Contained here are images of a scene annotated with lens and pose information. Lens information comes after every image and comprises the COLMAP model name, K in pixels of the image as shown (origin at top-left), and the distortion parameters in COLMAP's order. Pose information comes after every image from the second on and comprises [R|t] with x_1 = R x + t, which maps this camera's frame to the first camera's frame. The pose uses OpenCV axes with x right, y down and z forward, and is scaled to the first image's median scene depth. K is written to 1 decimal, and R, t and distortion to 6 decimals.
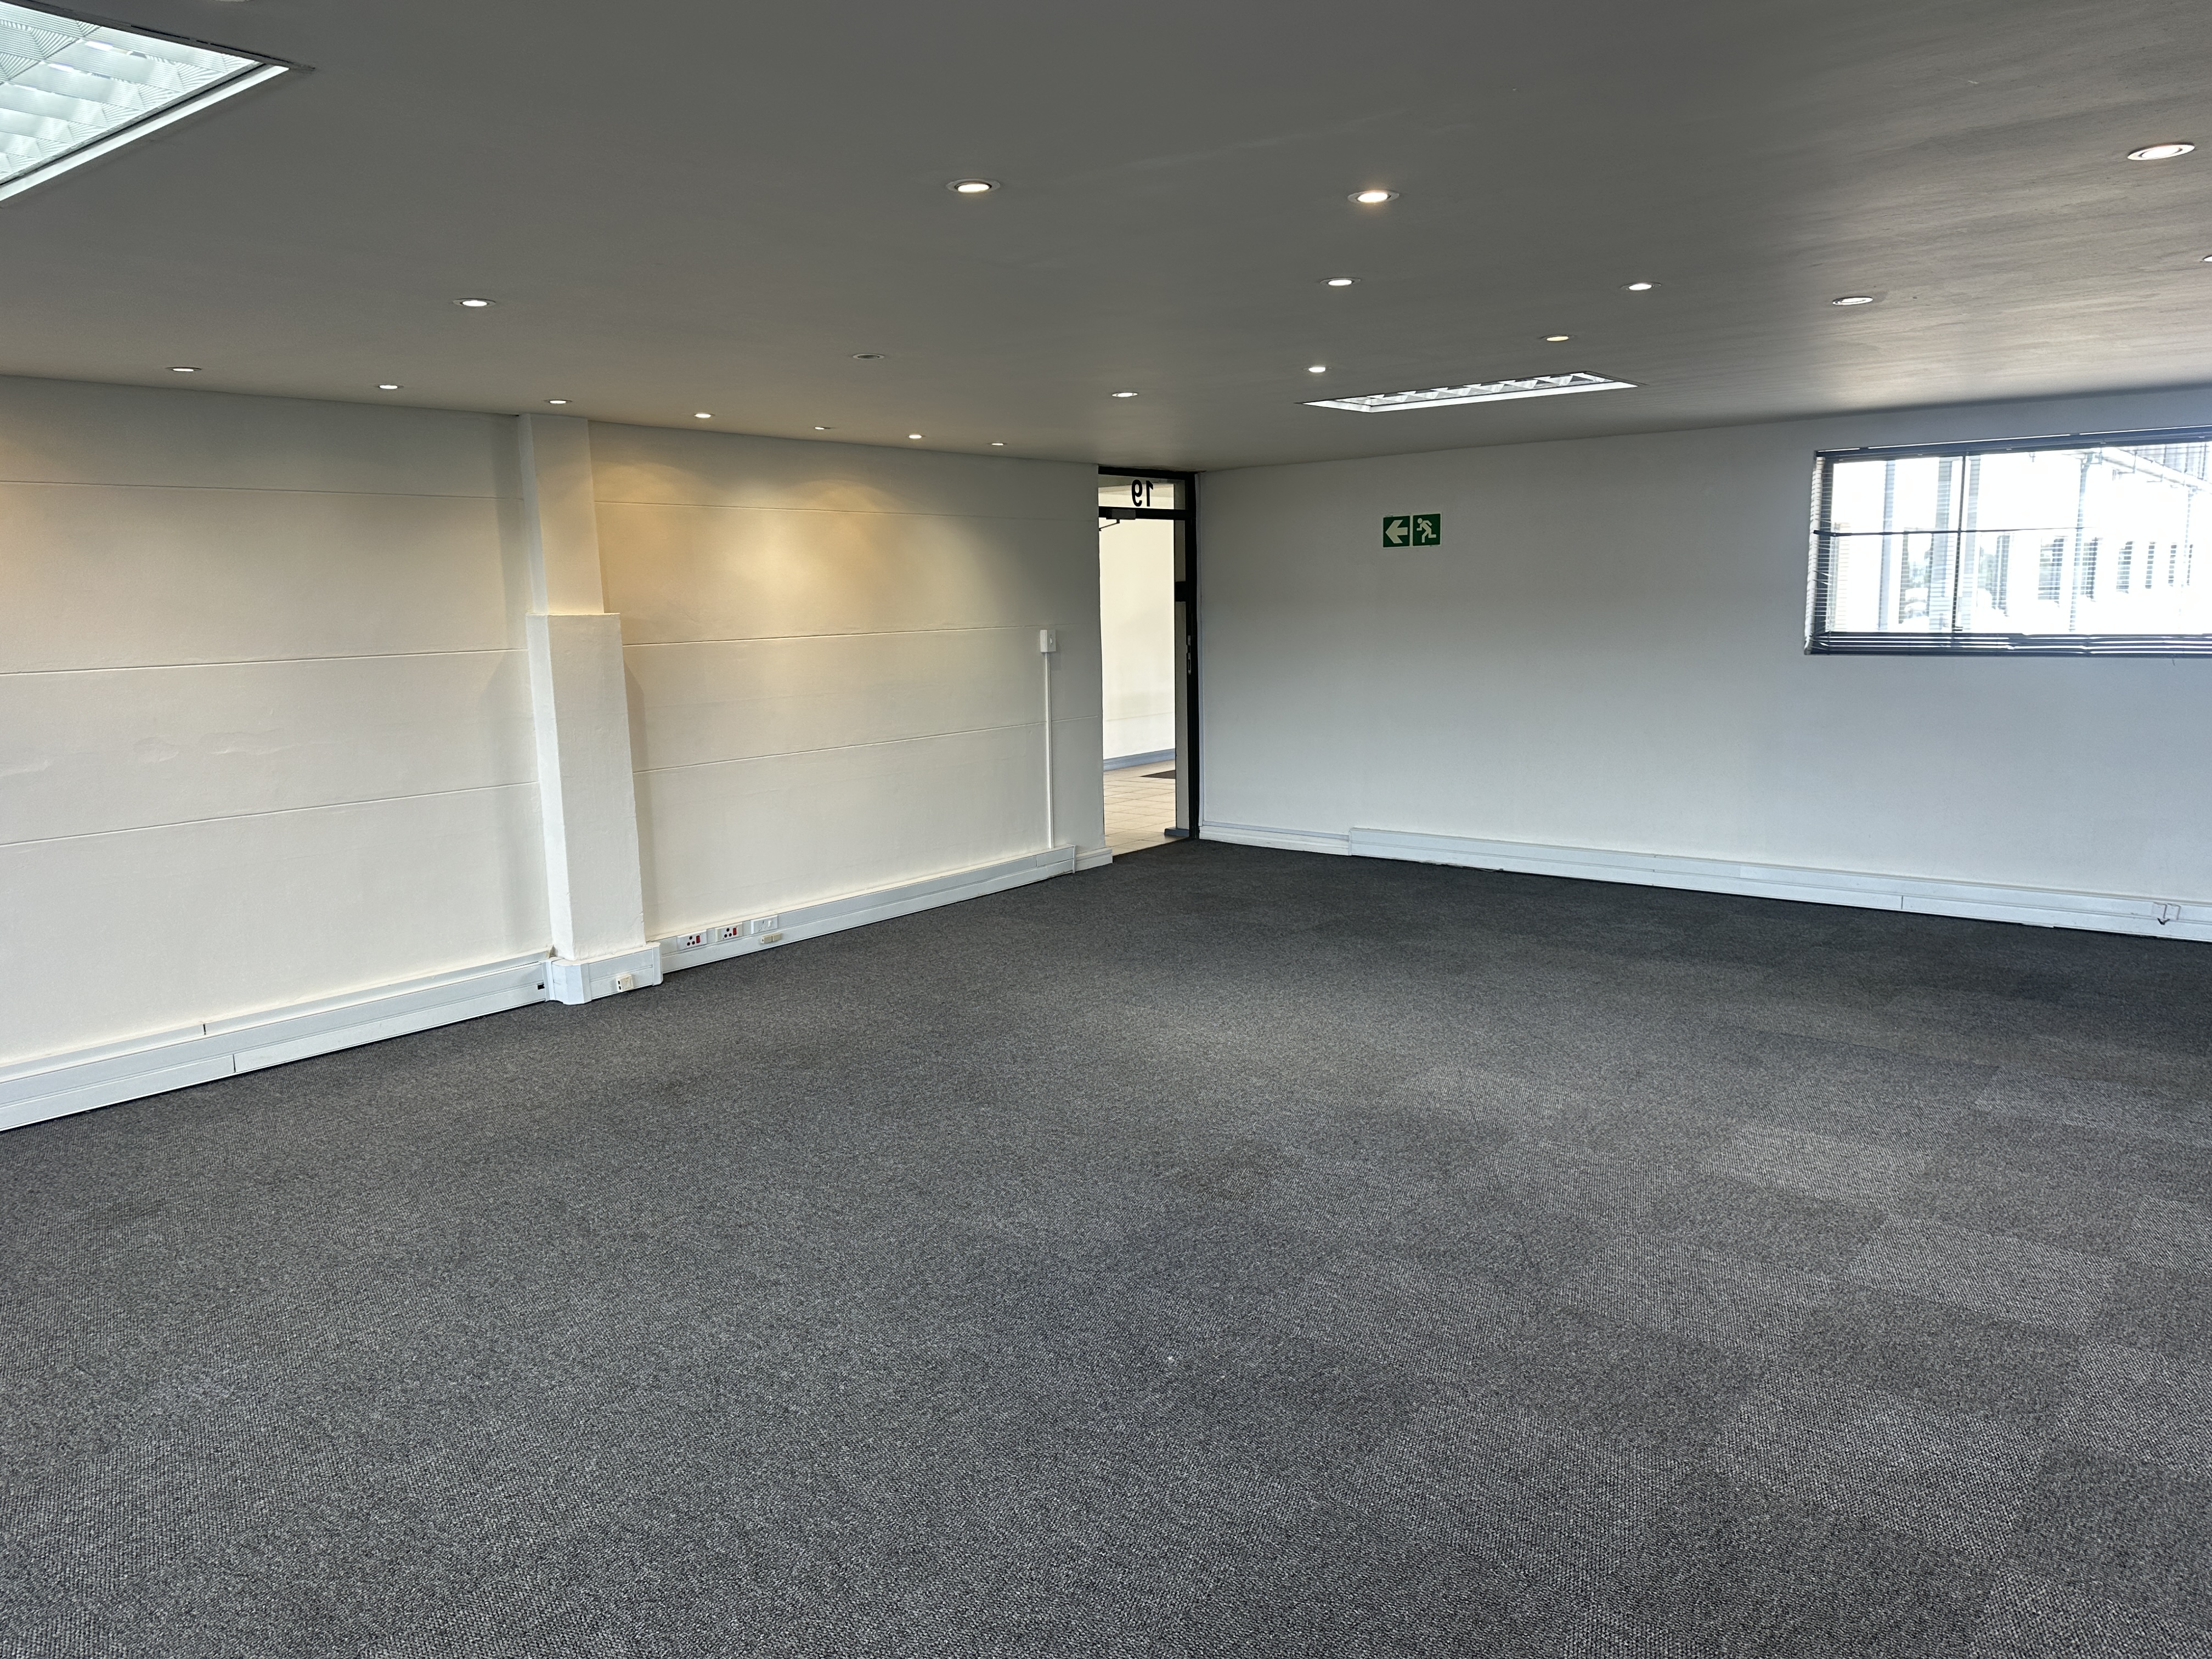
lens RADIAL K [[1586.0, 0, 1106.0], [0, 1586.0, 829.5], [0, 0, 1]] dist [0.000345, -0.000462]
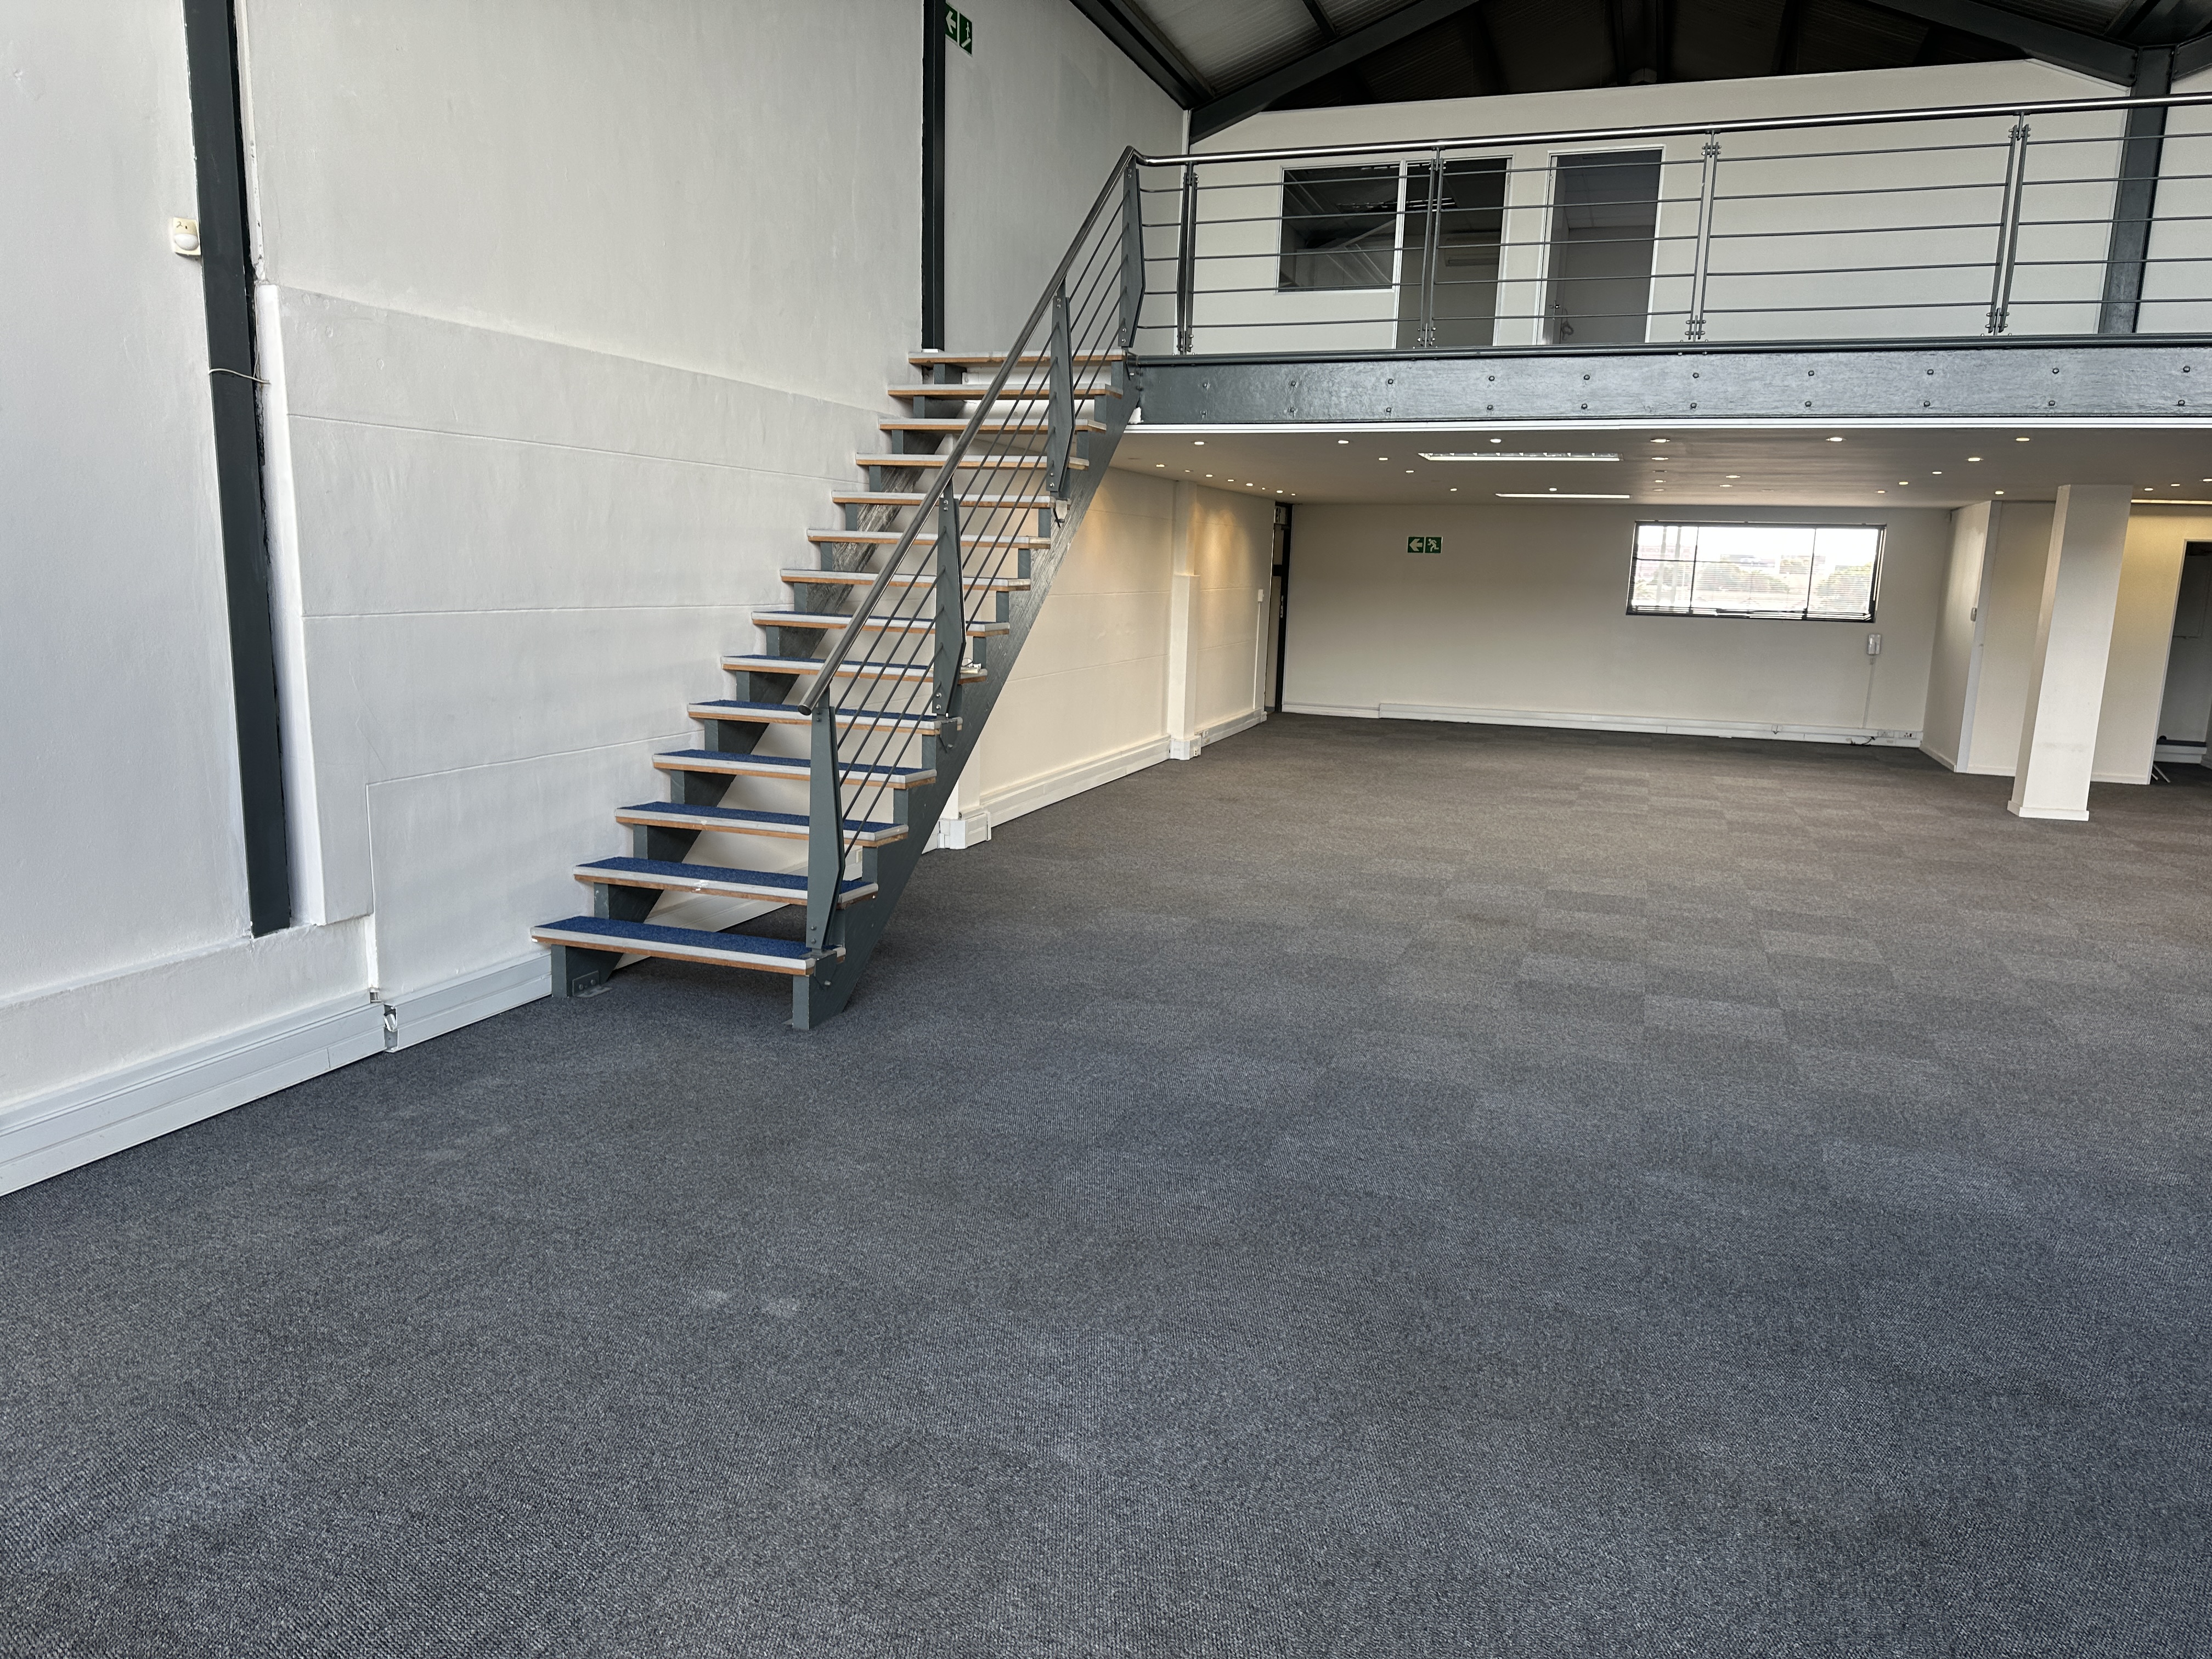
lens RADIAL K [[1551.0, 0, 1096.7], [0, 1551.0, 853.4], [0, 0, 1]] dist [0.101879, -0.133970]
pose [[0.938875, -0.011117, 0.344079, -0.852041], [-0.001694, 0.999317, 0.036911, 0.116750], [-0.344255, -0.035238, 0.938215, -0.657710]]
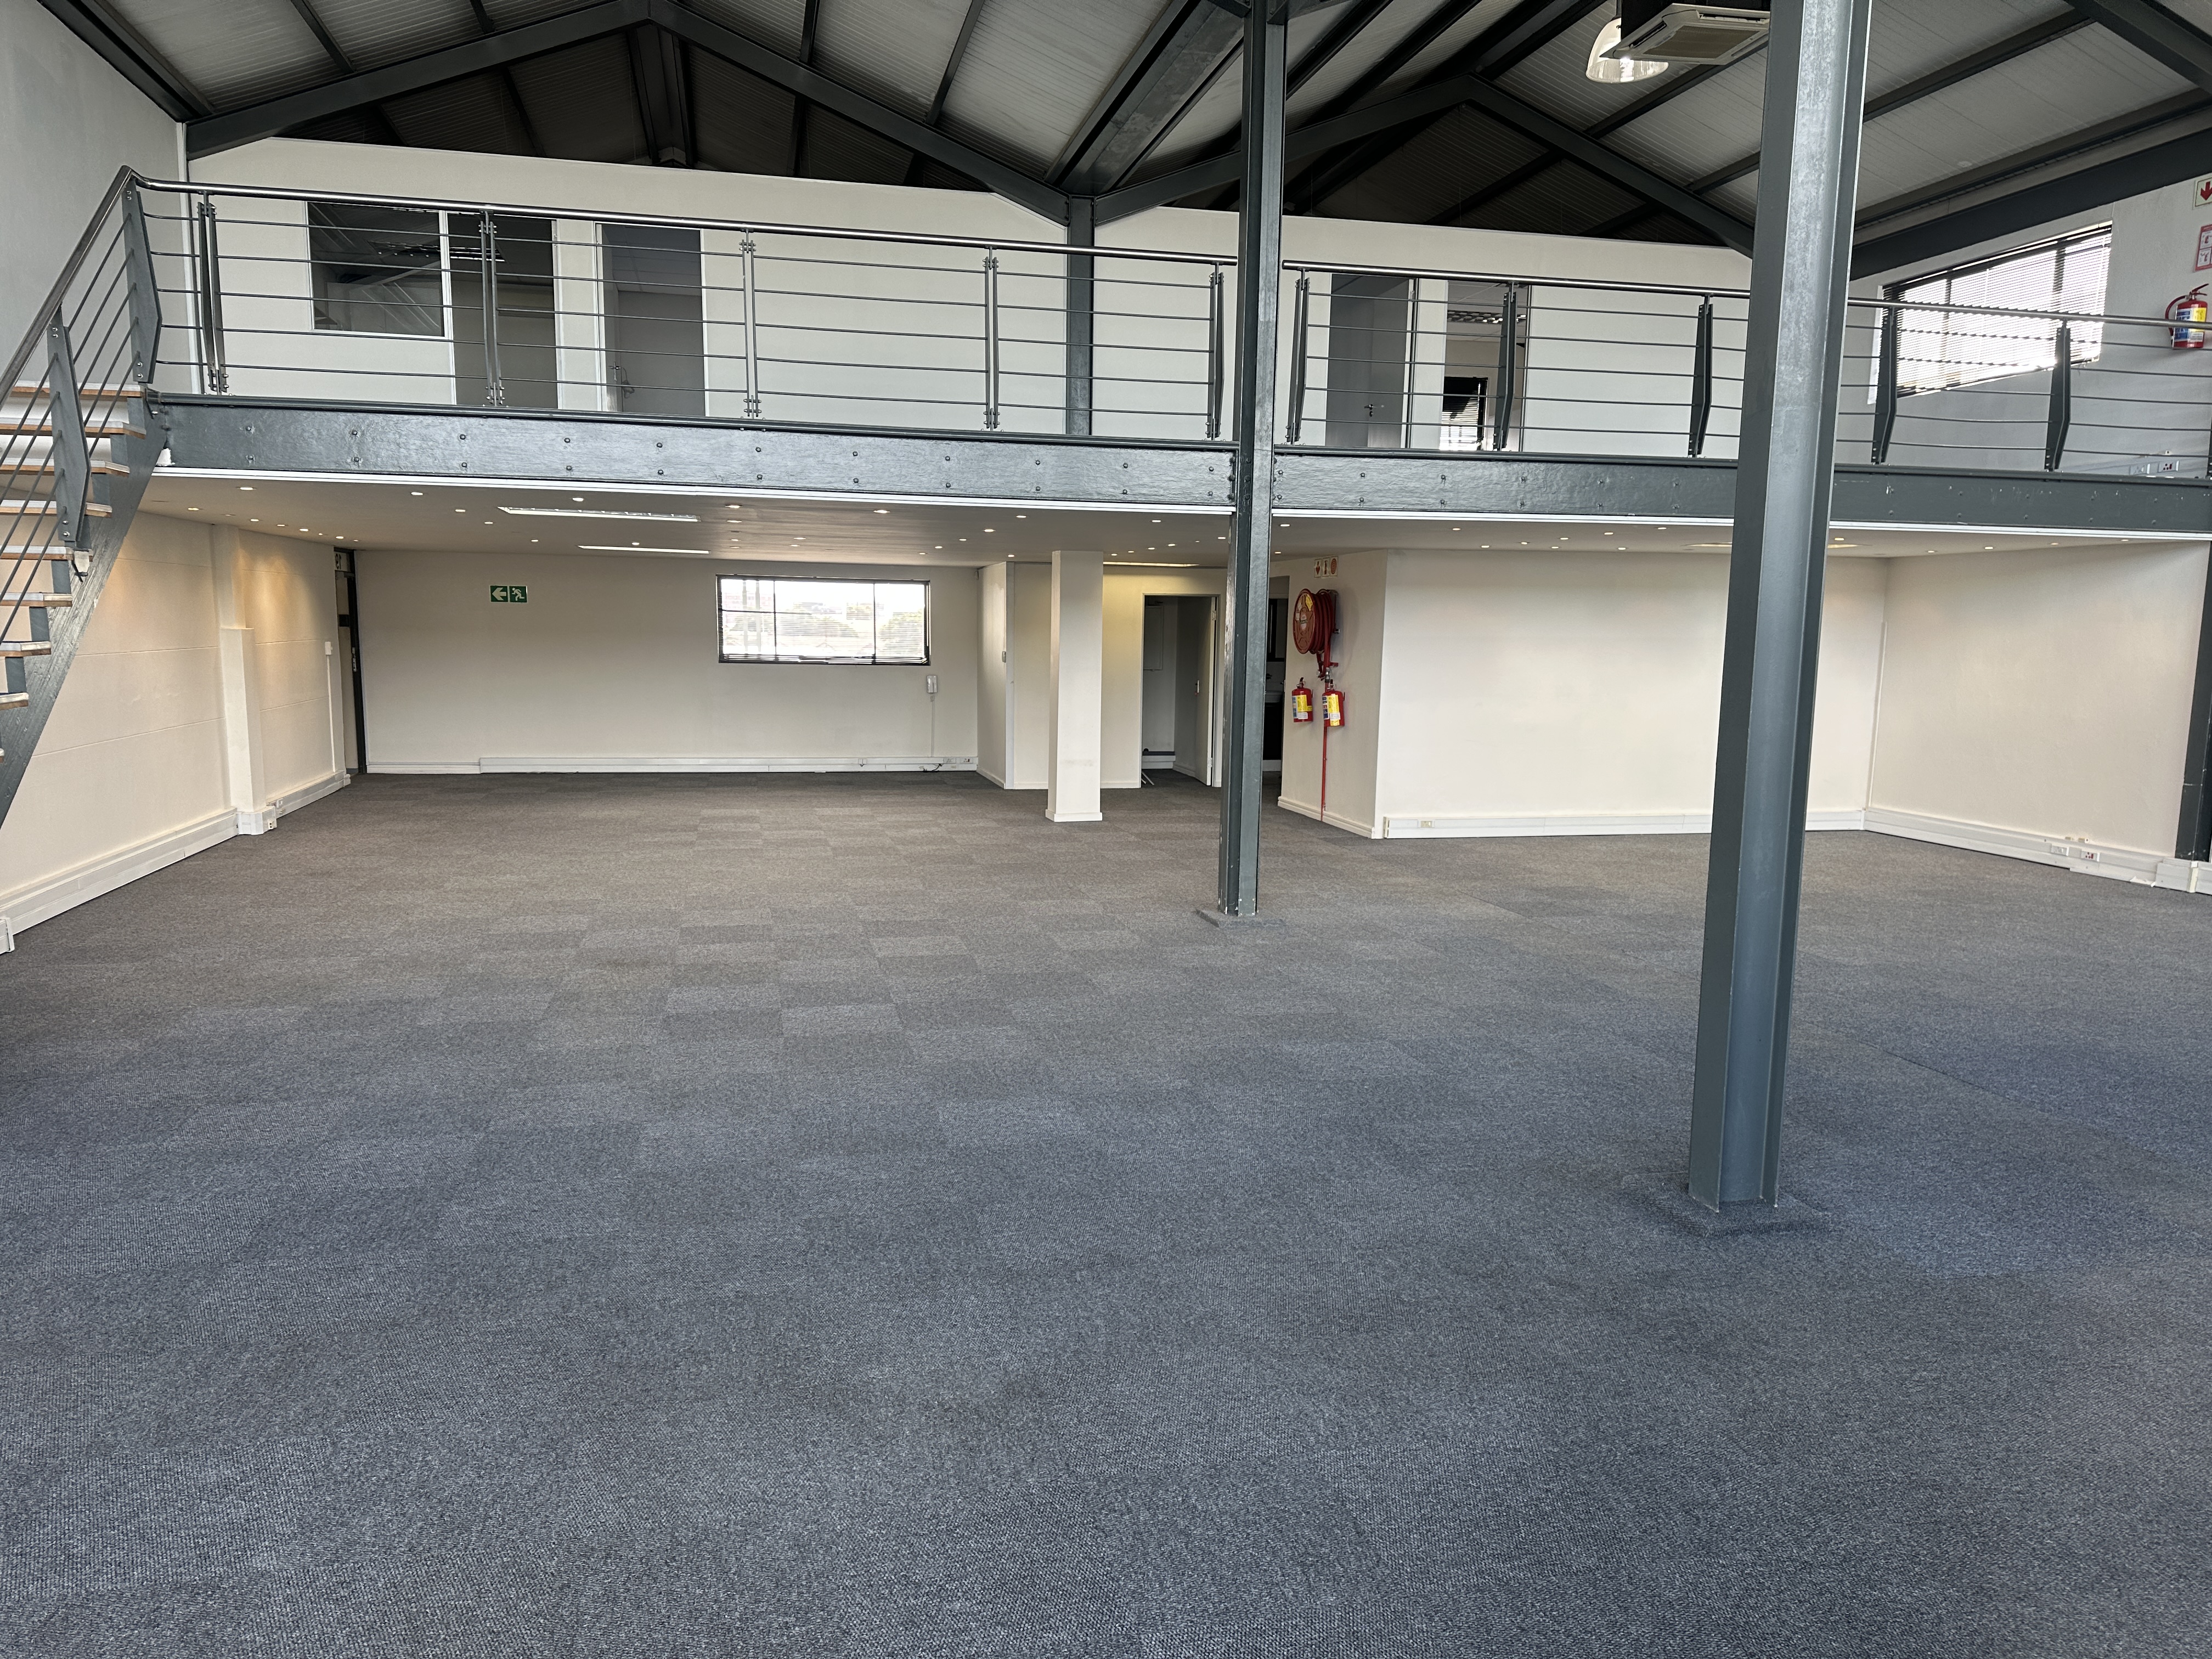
lens RADIAL K [[1551.0, 0, 1096.7], [0, 1551.0, 853.4], [0, 0, 1]] dist [0.101879, -0.133970]
pose [[0.615405, -0.081549, 0.783981, -0.873907], [0.089438, 0.995434, 0.033338, 0.116784], [-0.783120, 0.049601, 0.619889, -0.679800]]
